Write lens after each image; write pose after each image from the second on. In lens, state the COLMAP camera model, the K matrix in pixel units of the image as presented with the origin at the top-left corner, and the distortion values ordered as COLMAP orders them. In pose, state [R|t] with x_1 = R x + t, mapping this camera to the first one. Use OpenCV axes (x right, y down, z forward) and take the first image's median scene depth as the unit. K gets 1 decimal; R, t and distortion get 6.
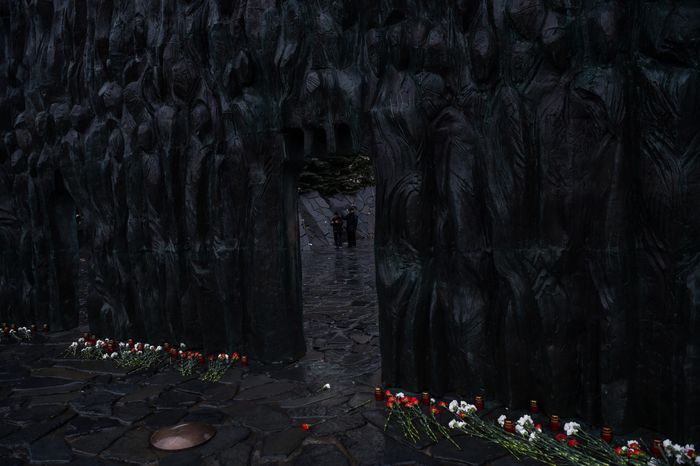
lens RADIAL K [[479.1, 0, 348.5], [0, 479.1, 240.4], [0, 0, 1]] dist [-0.047426, -0.002548]
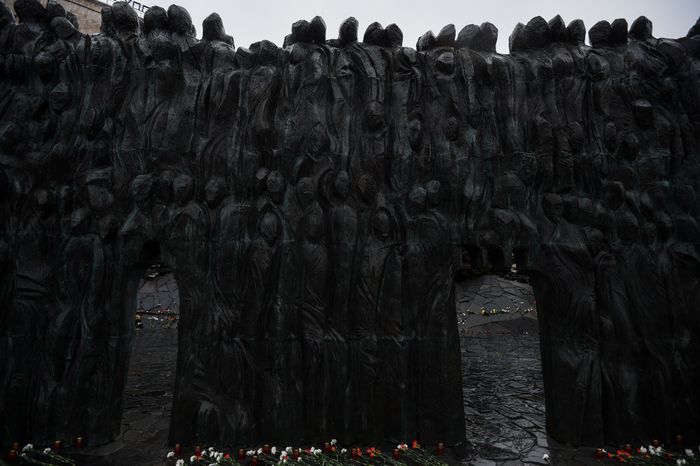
lens RADIAL K [[323.2, 0, 348.1], [0, 323.2, 234.9], [0, 0, 1]] dist [-0.016629, -0.013757]
pose [[0.843947, 0.158344, 0.512524, -1.054881], [-0.022542, 0.965065, -0.261038, -0.022298], [-0.535953, 0.208749, 0.818033, 0.531267]]
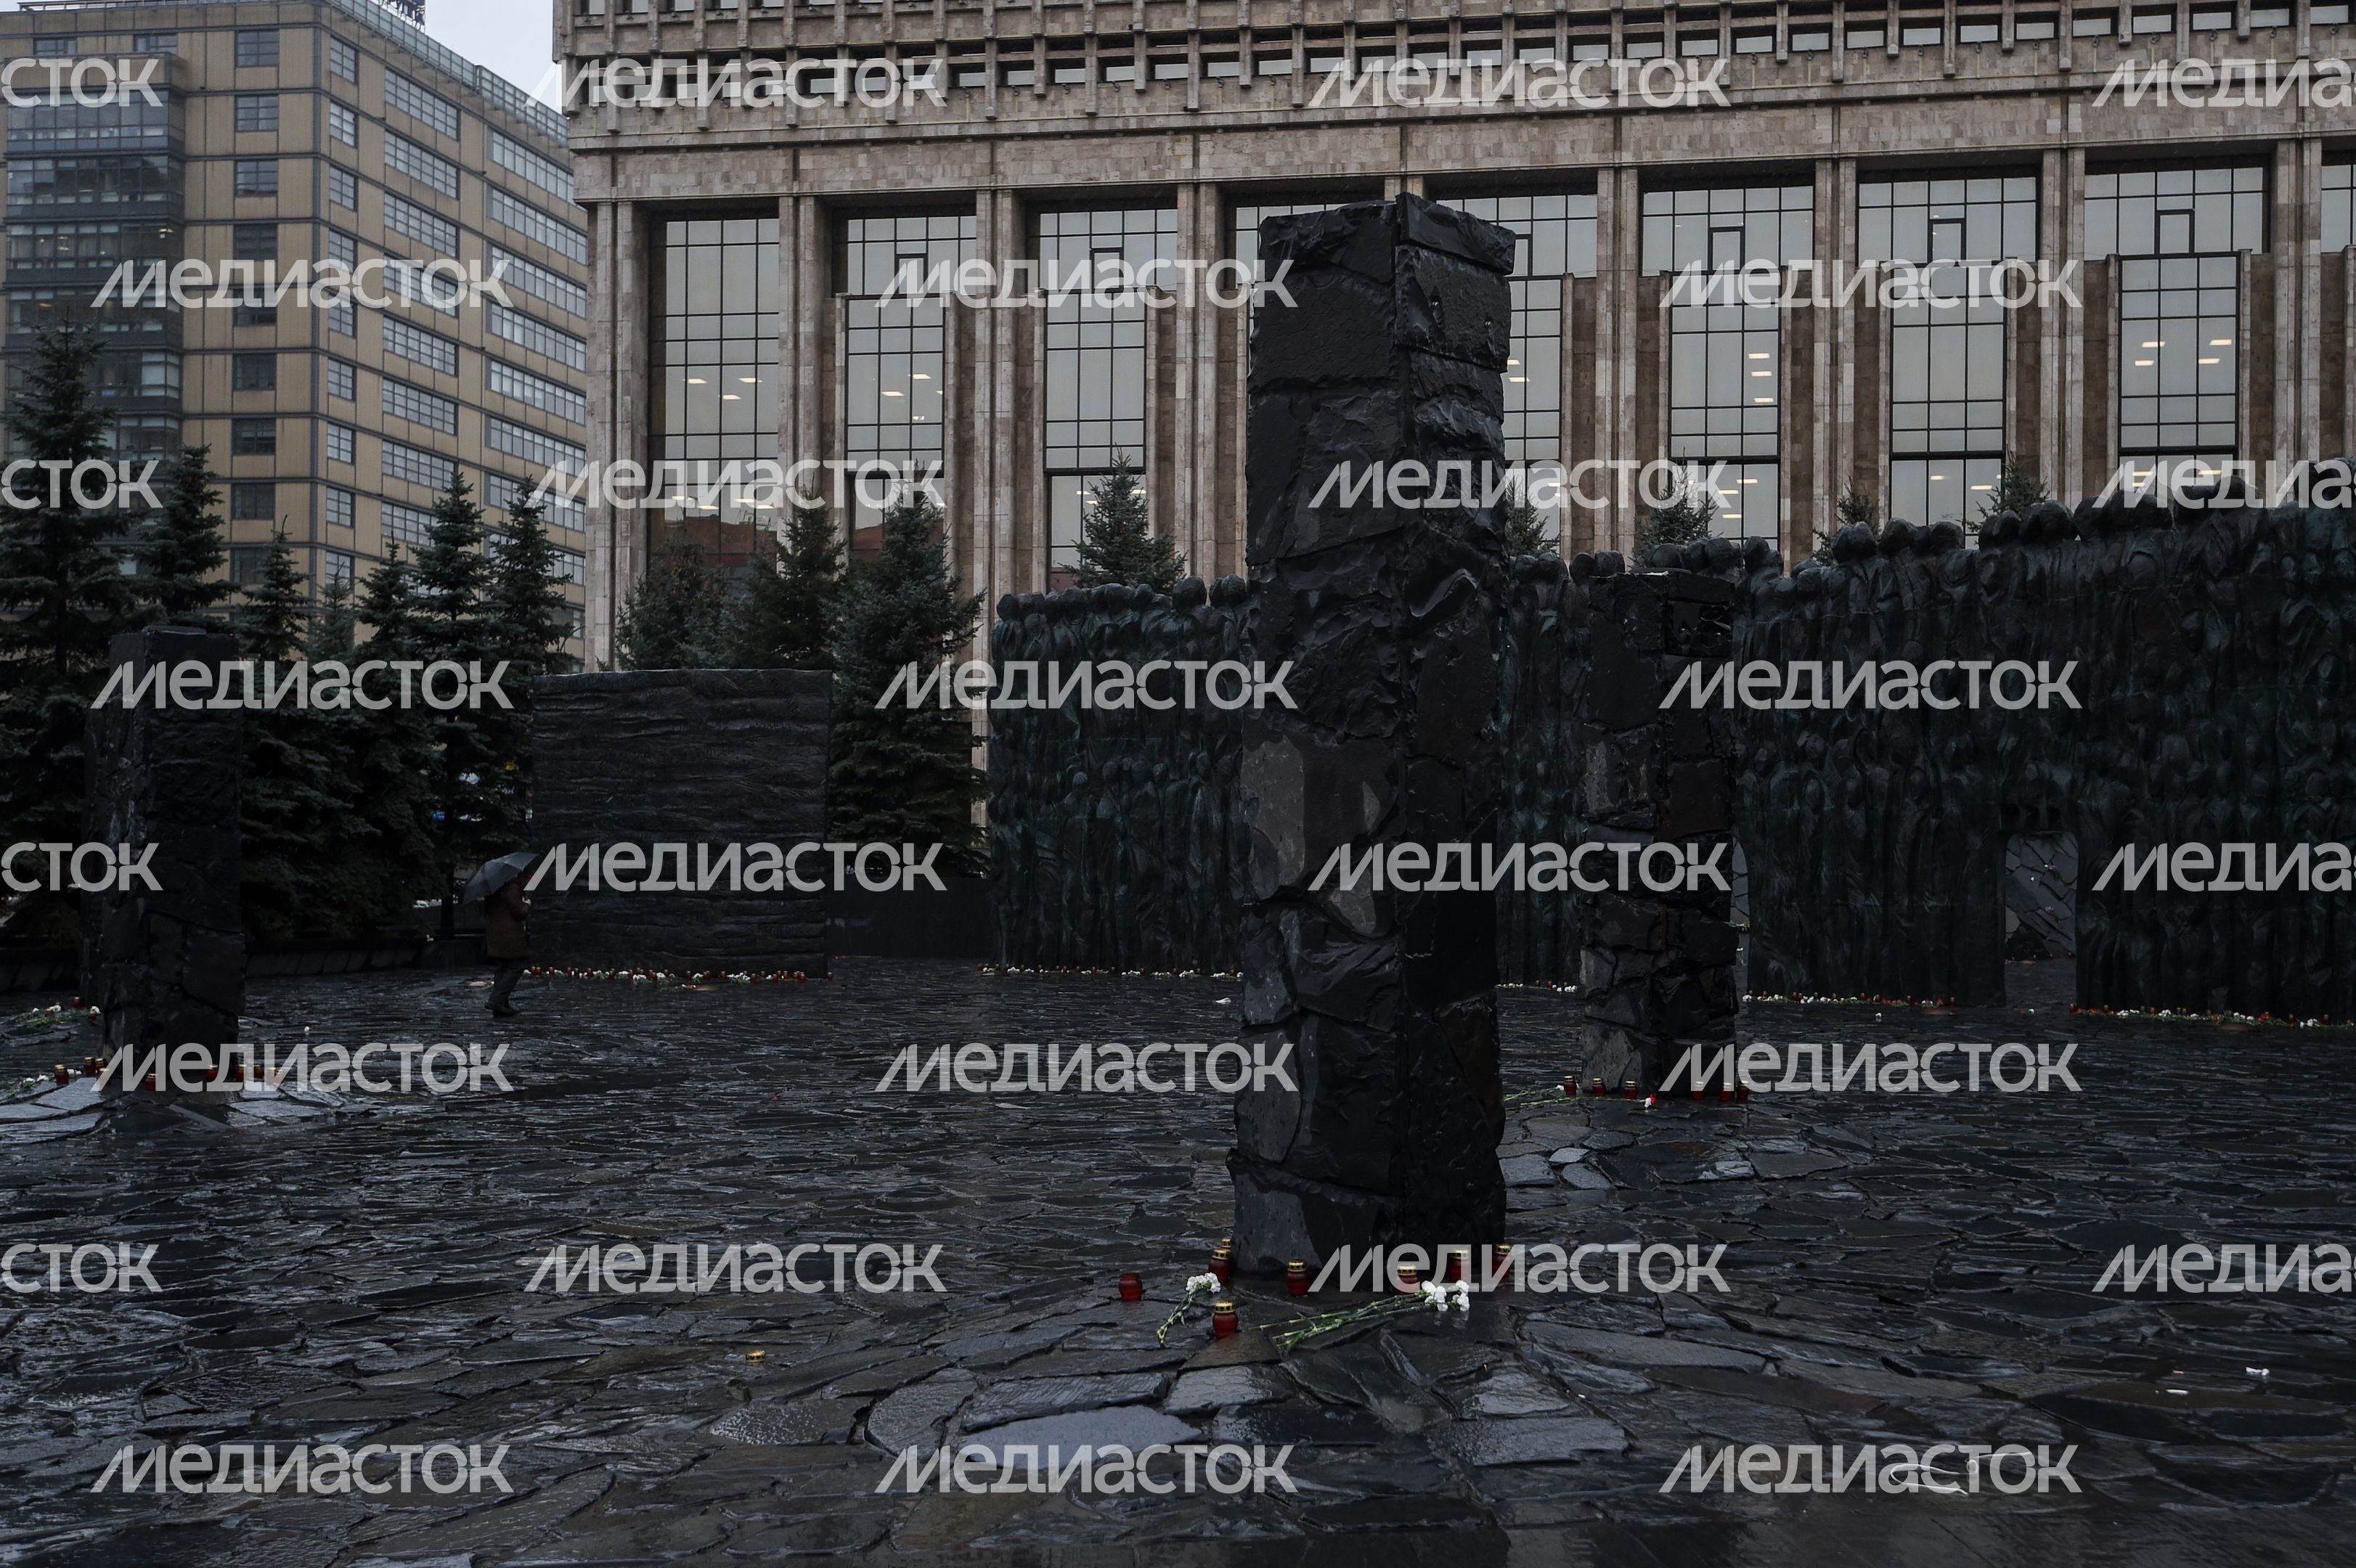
lens RADIAL K [[2435.9, 0, 1418.3], [0, 2435.9, 798.9], [0, 0, 1]] dist [0.057146, 0.015511]
pose [[0.971393, 0.054615, -0.231112, -0.184097], [-0.076236, 0.993402, -0.085674, 0.438294], [0.224909, 0.100842, 0.969148, -6.015233]]
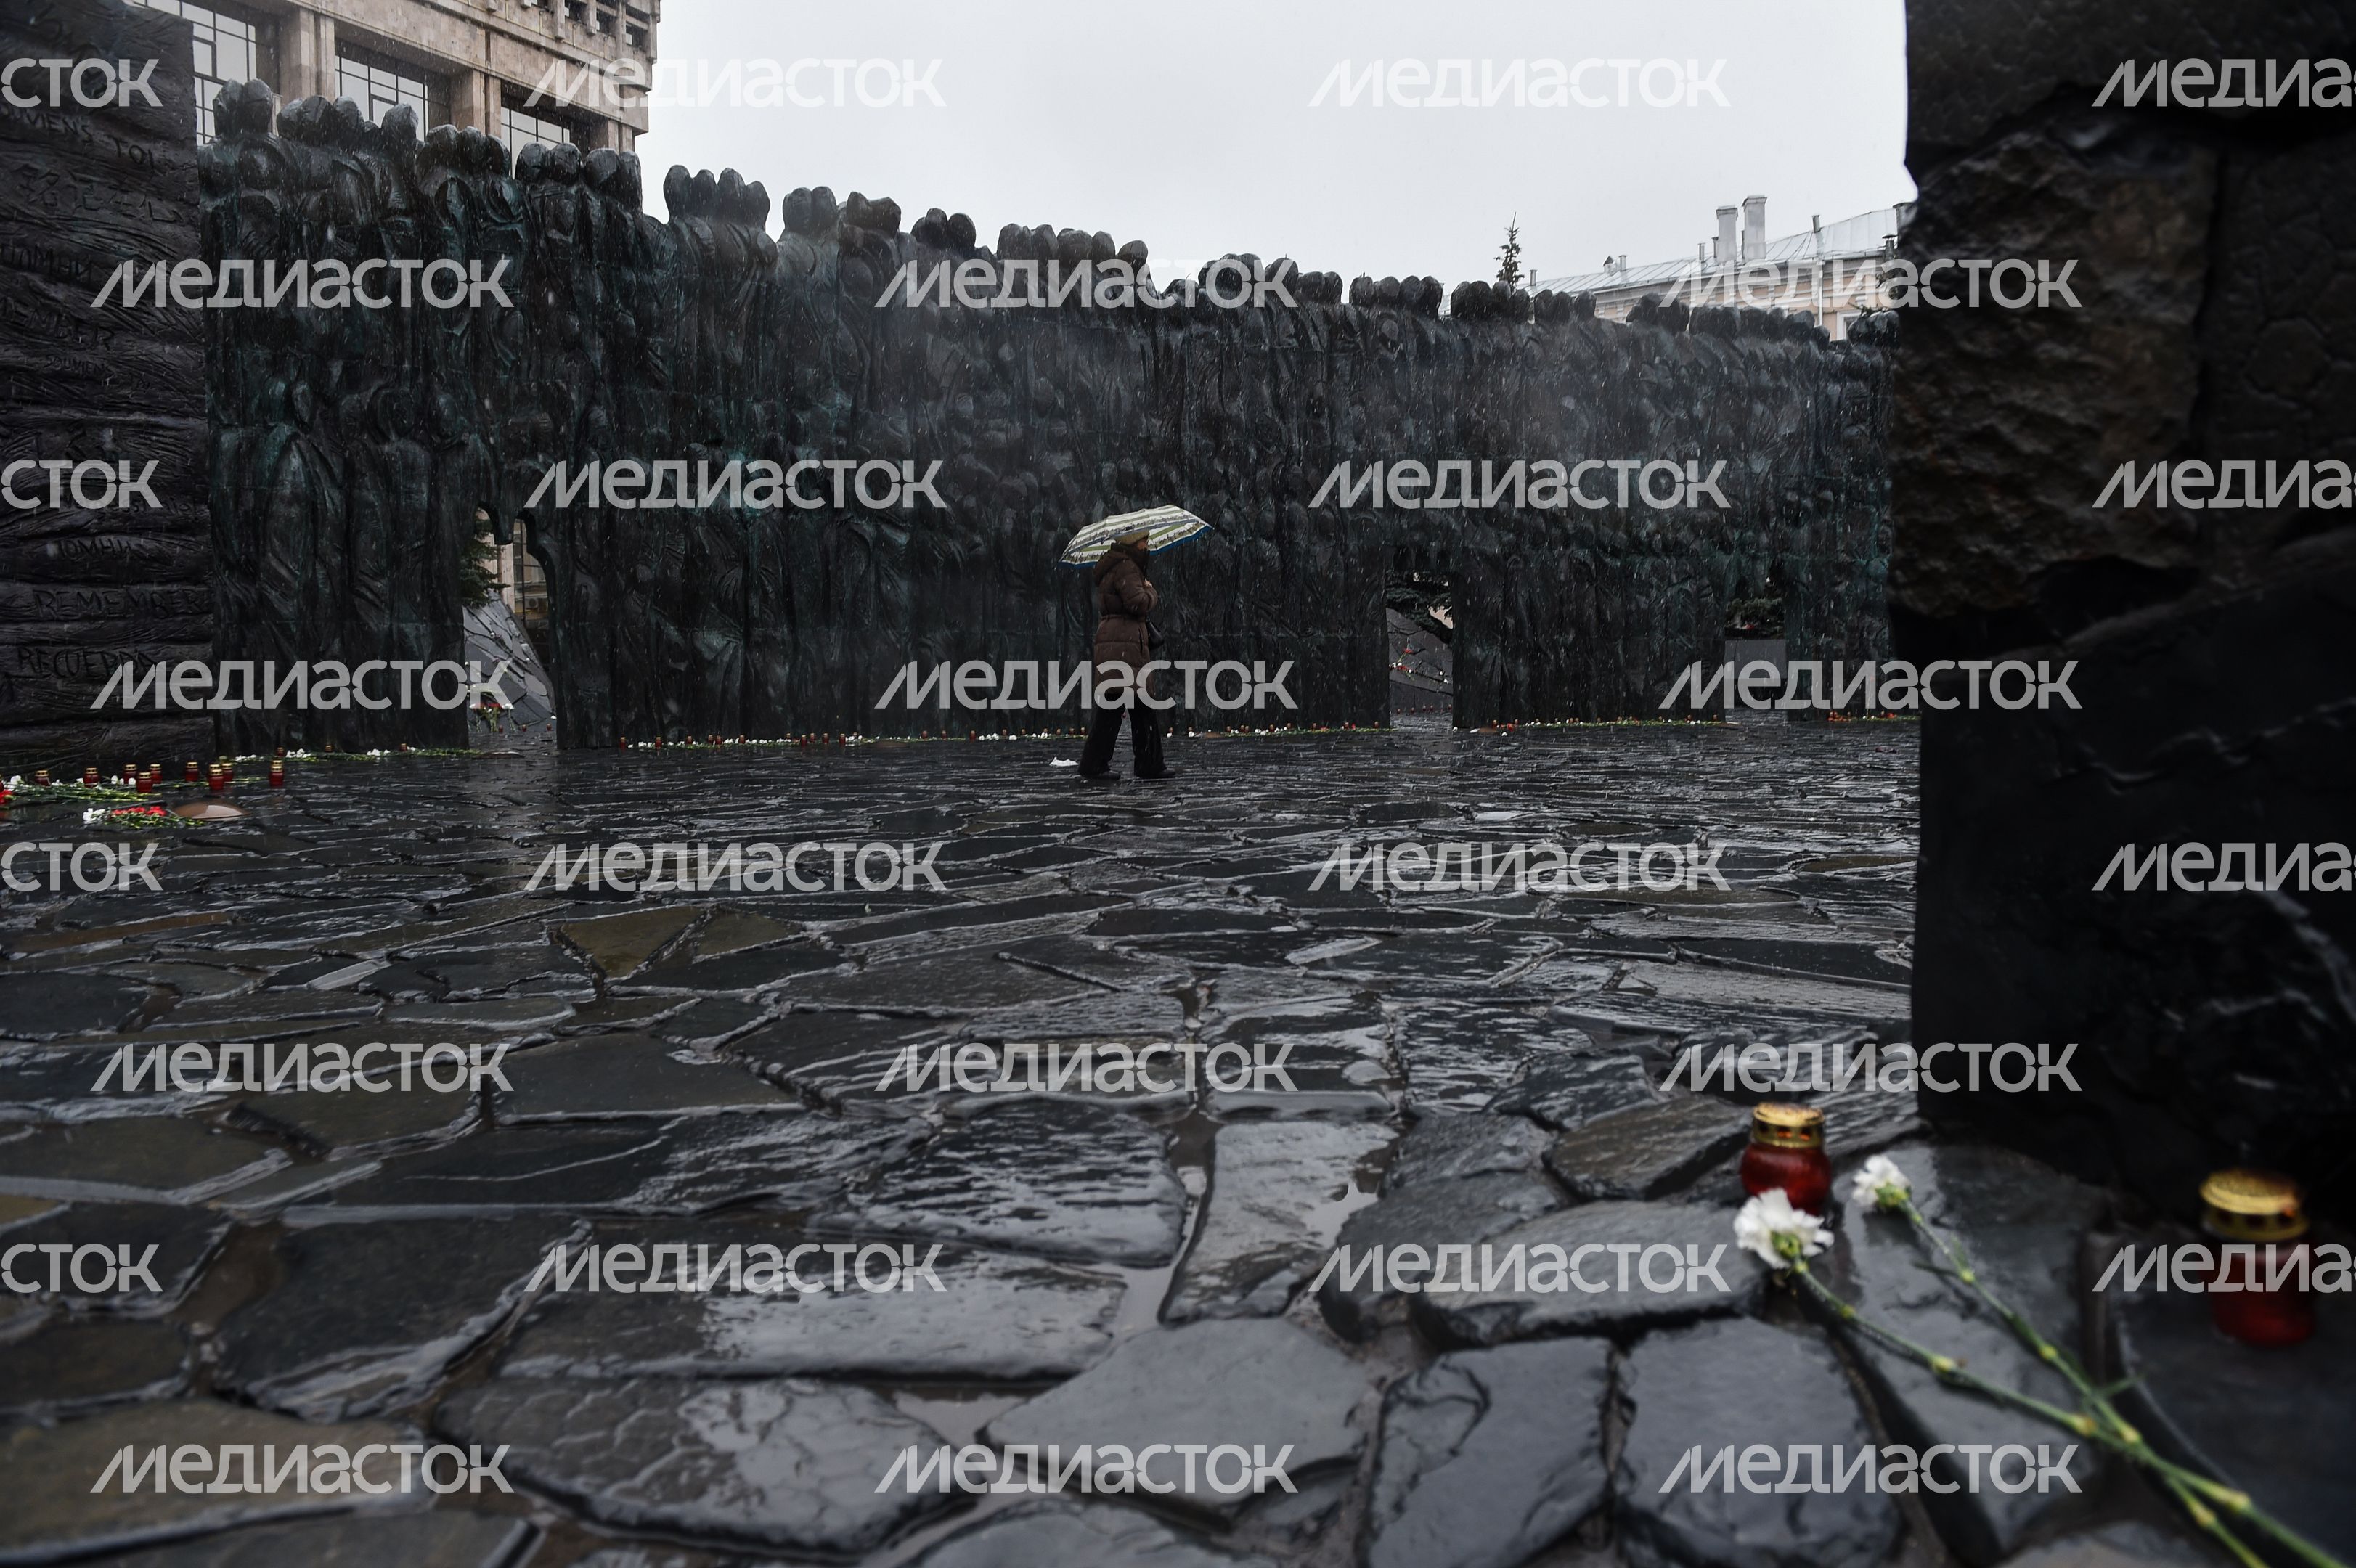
lens RADIAL K [[1615.7, 0, 1177.1], [0, 1615.7, 806.1], [0, 0, 1]] dist [-0.046928, -0.001265]
pose [[0.554652, -0.009185, 0.832032, -5.002706], [0.031494, 0.999454, -0.009961, 0.609000], [-0.831486, 0.031729, 0.554638, -1.107953]]
